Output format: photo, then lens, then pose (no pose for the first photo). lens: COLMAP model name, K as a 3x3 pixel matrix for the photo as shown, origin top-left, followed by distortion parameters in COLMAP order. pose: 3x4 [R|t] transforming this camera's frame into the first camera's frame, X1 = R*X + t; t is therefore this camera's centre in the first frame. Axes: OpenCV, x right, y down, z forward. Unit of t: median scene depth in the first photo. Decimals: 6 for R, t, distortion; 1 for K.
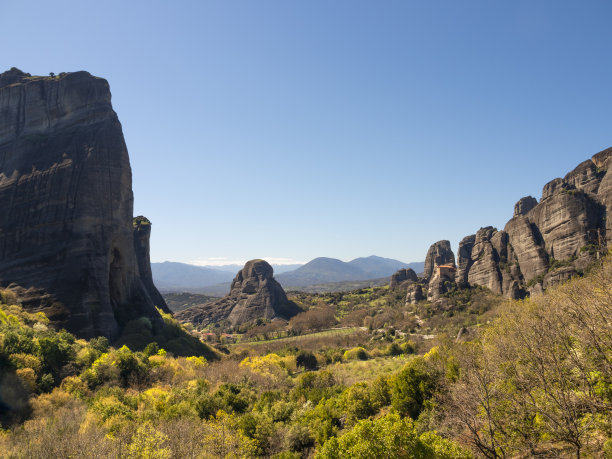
lens RADIAL K [[500.9, 0, 306.4], [0, 500.9, 224.8], [0, 0, 1]] dist [-0.028031, 0.031004]
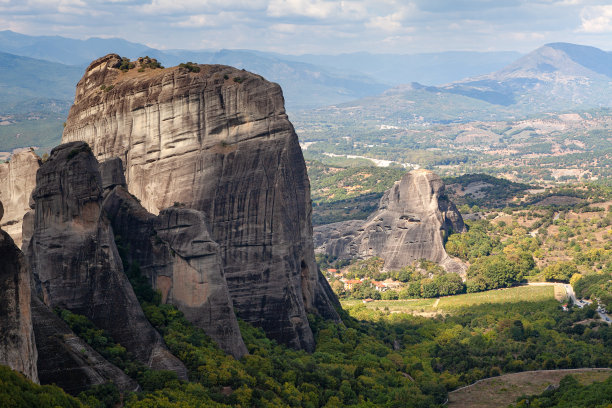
lens RADIAL K [[1100.9, 0, 309.3], [0, 1100.9, 207.8], [0, 0, 1]] dist [0.123783, 0.000000]
pose [[0.981817, 0.030473, -0.187370, 0.101024], [0.012126, 0.974949, 0.222099, -0.647964], [0.189444, -0.220333, 0.956851, -1.407931]]
